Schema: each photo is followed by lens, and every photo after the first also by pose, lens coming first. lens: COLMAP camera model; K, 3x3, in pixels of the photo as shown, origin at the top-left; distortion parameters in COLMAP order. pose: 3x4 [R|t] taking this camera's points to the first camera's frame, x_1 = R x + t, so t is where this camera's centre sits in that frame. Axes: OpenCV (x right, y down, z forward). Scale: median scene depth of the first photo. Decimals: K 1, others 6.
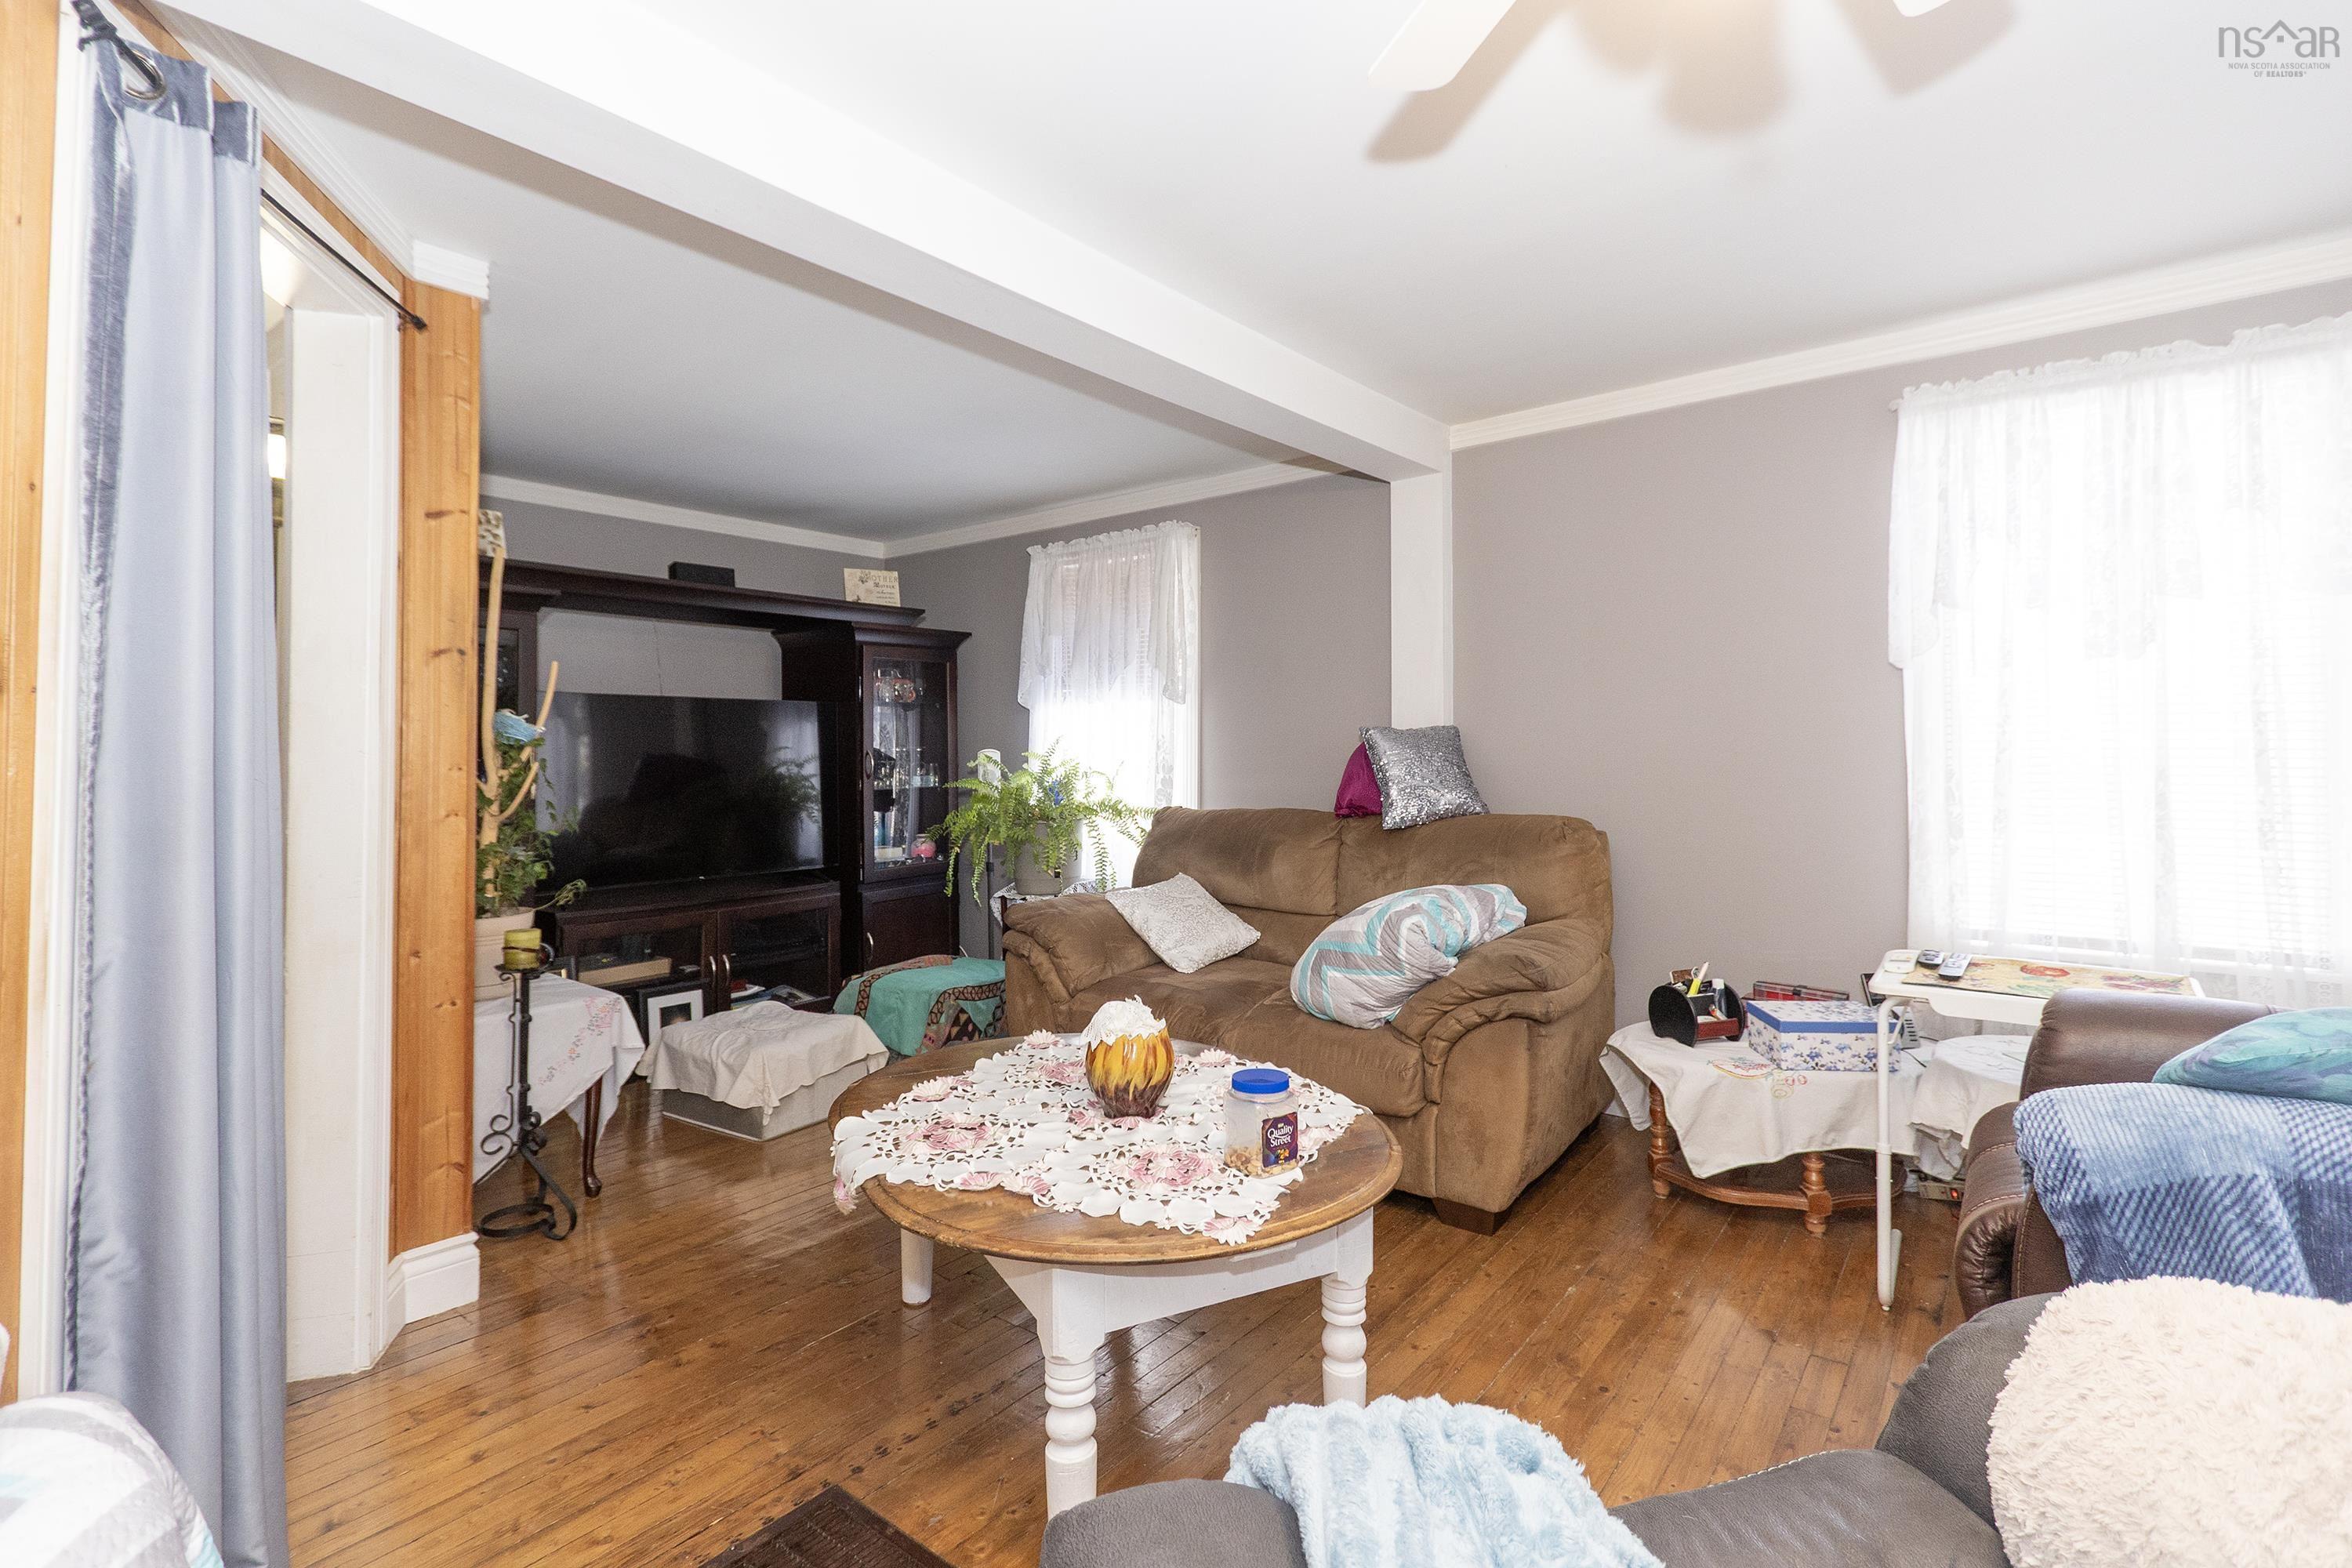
lens RADIAL K [[1092.9, 0, 1175.8], [0, 1092.9, 744.1], [0, 0, 1]] dist [-0.000432, 0.000012]
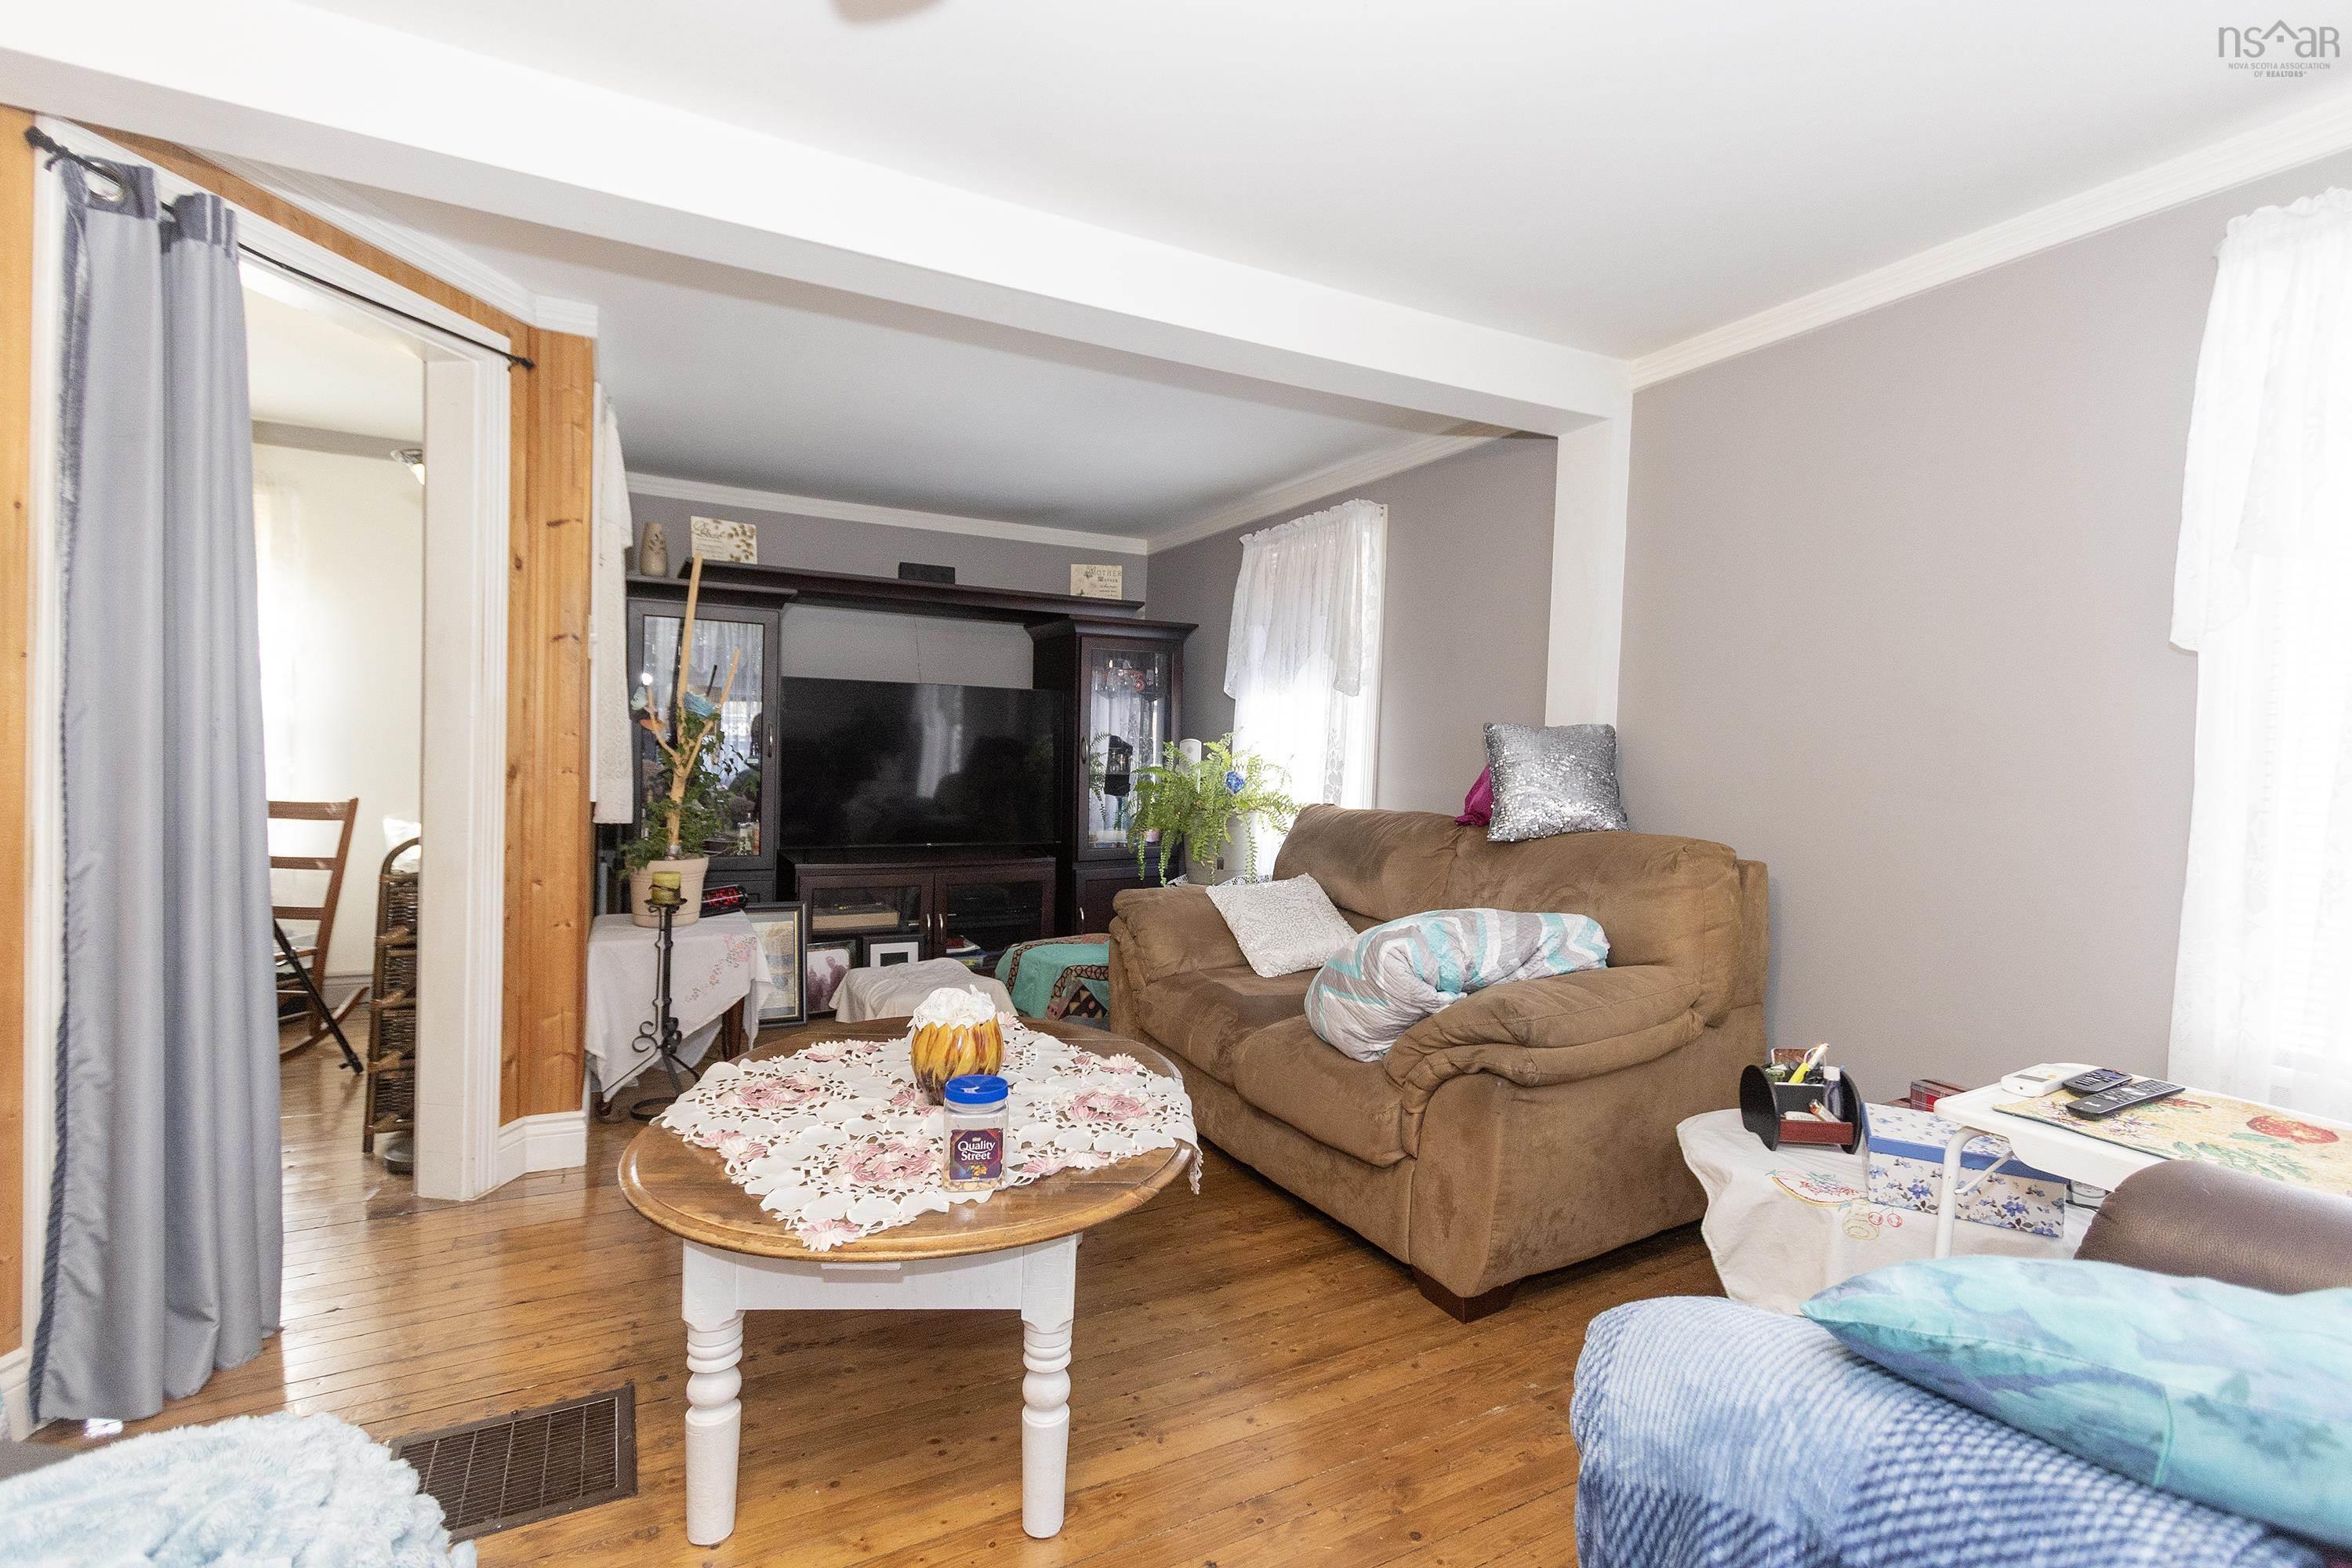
lens RADIAL K [[1059.2, 0, 1176.0], [0, 1059.2, 784.0], [0, 0, 1]] dist [0.000515, 0.000478]
pose [[0.915170, 0.048285, -0.400165, 0.367328], [-0.032087, 0.998375, 0.047084, 0.001119], [0.401788, -0.030250, 0.915233, 0.160210]]
